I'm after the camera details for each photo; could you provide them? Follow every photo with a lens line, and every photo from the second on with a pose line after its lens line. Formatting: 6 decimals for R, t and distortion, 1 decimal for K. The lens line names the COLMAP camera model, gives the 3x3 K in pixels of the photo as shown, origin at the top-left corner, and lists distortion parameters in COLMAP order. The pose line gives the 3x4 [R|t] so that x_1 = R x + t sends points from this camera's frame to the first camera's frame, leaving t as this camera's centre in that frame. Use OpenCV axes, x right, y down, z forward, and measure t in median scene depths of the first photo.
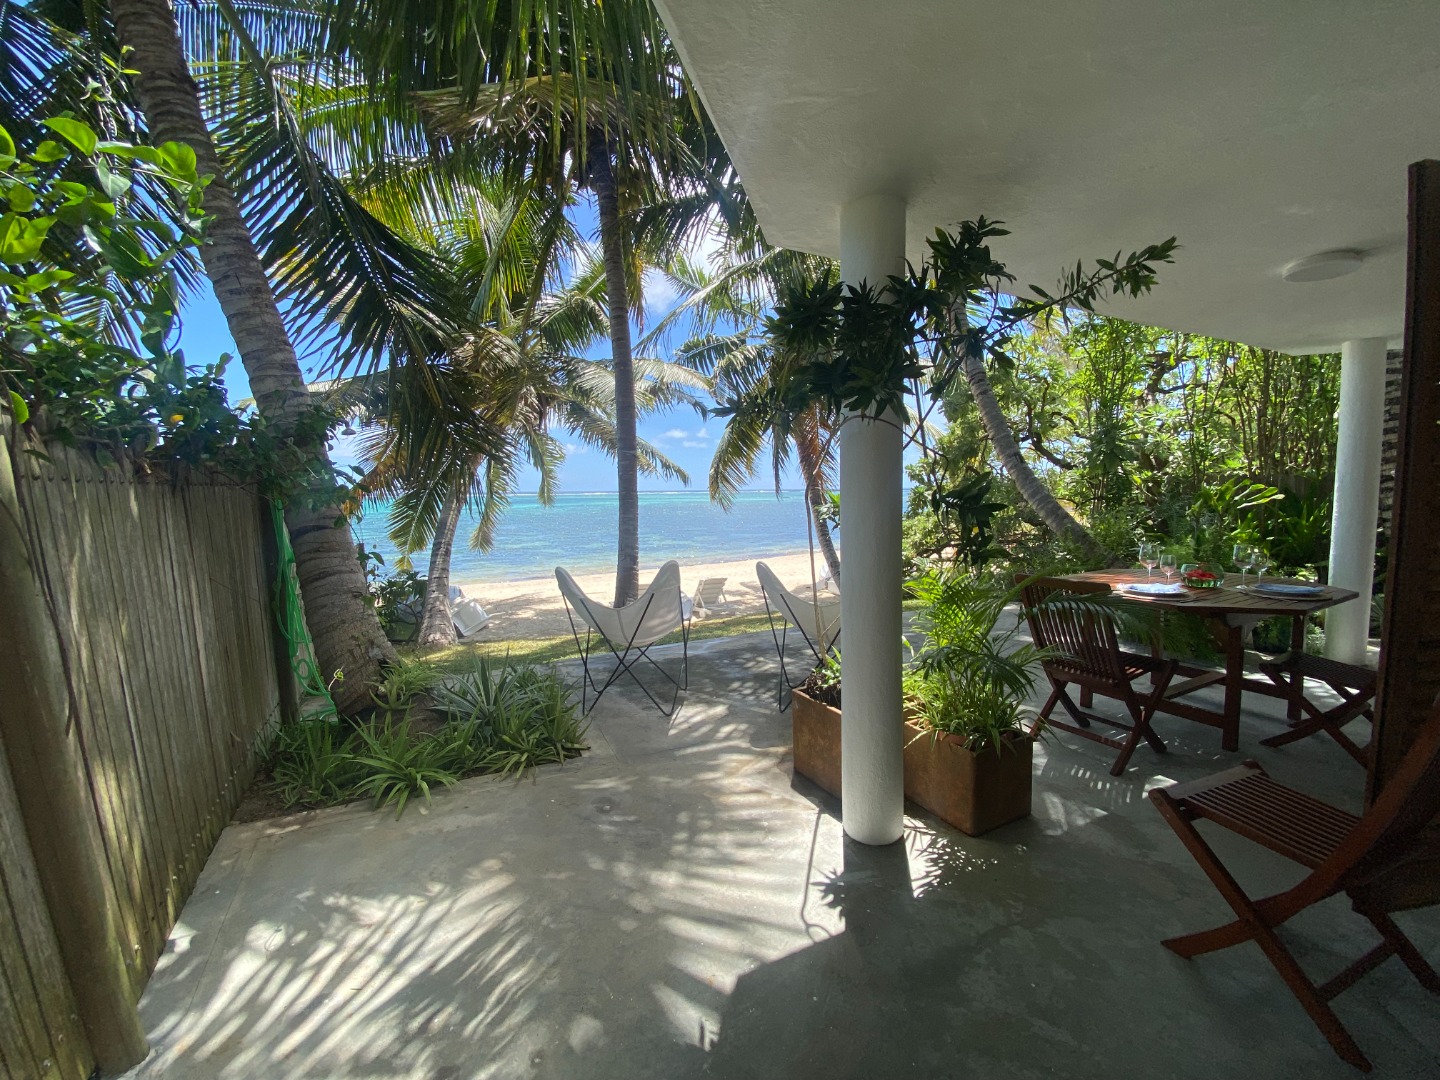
lens RADIAL K [[597.2, 0, 715.7], [0, 597.2, 535.2], [0, 0, 1]] dist [0.002891, -0.012072]
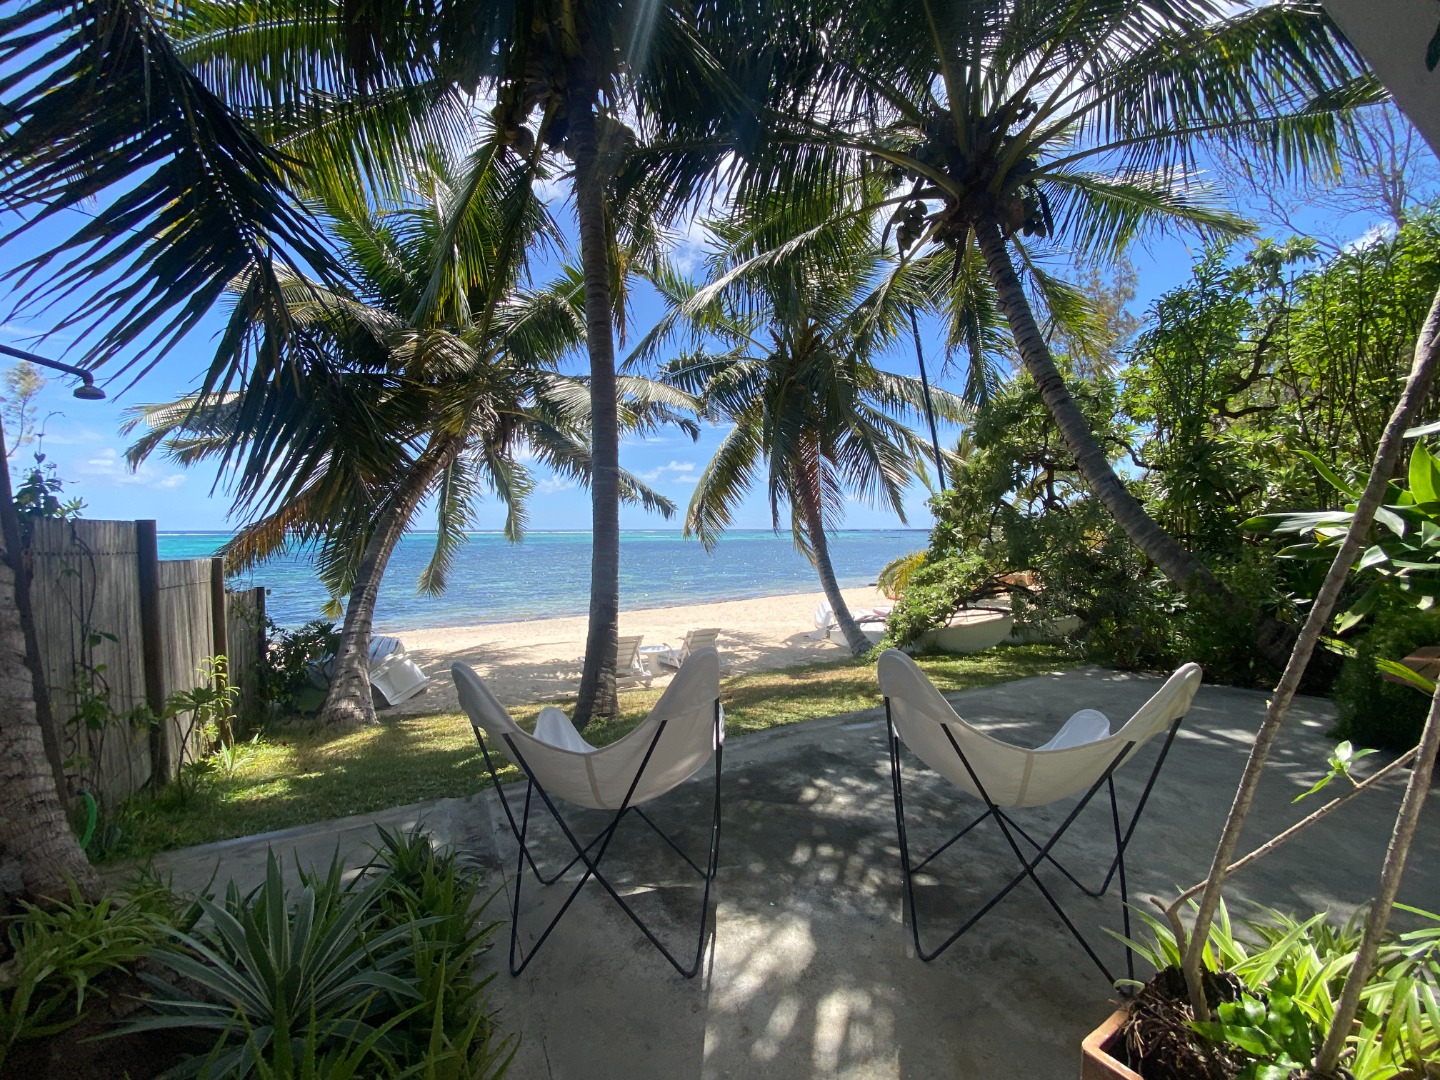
lens RADIAL K [[597.2, 0, 727.5], [0, 597.2, 531.2], [0, 0, 1]] dist [0.002891, -0.012072]
pose [[0.998183, 0.007783, 0.059746, -0.023226], [-0.003646, 0.997607, -0.069039, -0.006852], [-0.060141, 0.068696, 0.995823, 0.147495]]
